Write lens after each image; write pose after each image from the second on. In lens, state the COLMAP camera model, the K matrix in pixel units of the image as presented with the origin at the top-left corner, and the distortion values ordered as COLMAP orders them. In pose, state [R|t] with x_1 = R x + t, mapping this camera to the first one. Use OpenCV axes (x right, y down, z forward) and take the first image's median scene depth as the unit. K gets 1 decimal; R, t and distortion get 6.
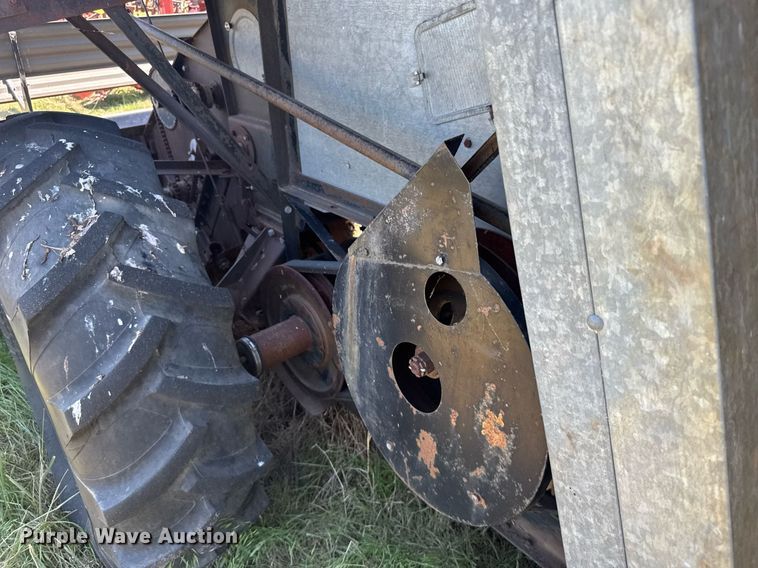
lens RADIAL K [[509.4, 0, 367.3], [0, 509.4, 264.3], [0, 0, 1]] dist [0.017249, -0.017744]
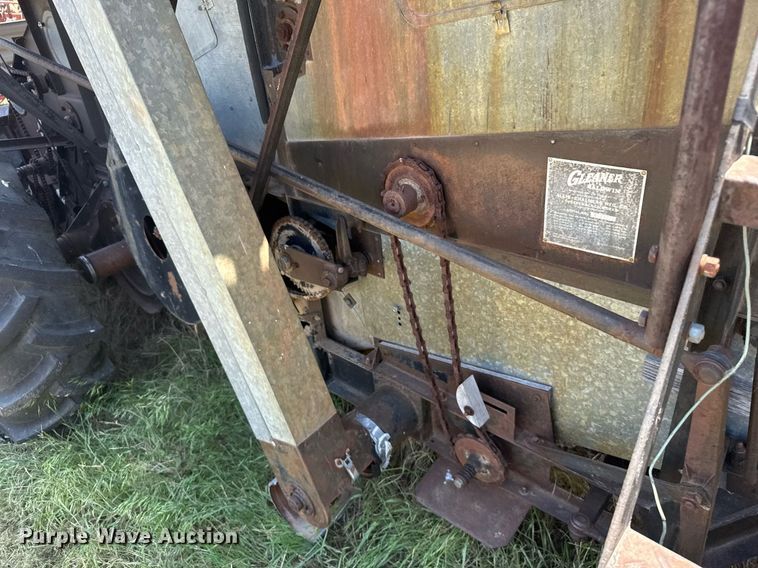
lens RADIAL K [[509.4, 0, 377.3], [0, 509.4, 286.2], [0, 0, 1]] dist [0.017249, -0.017744]
pose [[0.988877, -0.121334, 0.086030, 0.517931], [0.116895, 0.991626, 0.054897, 0.302547], [-0.091970, -0.044230, 0.994779, -0.547510]]
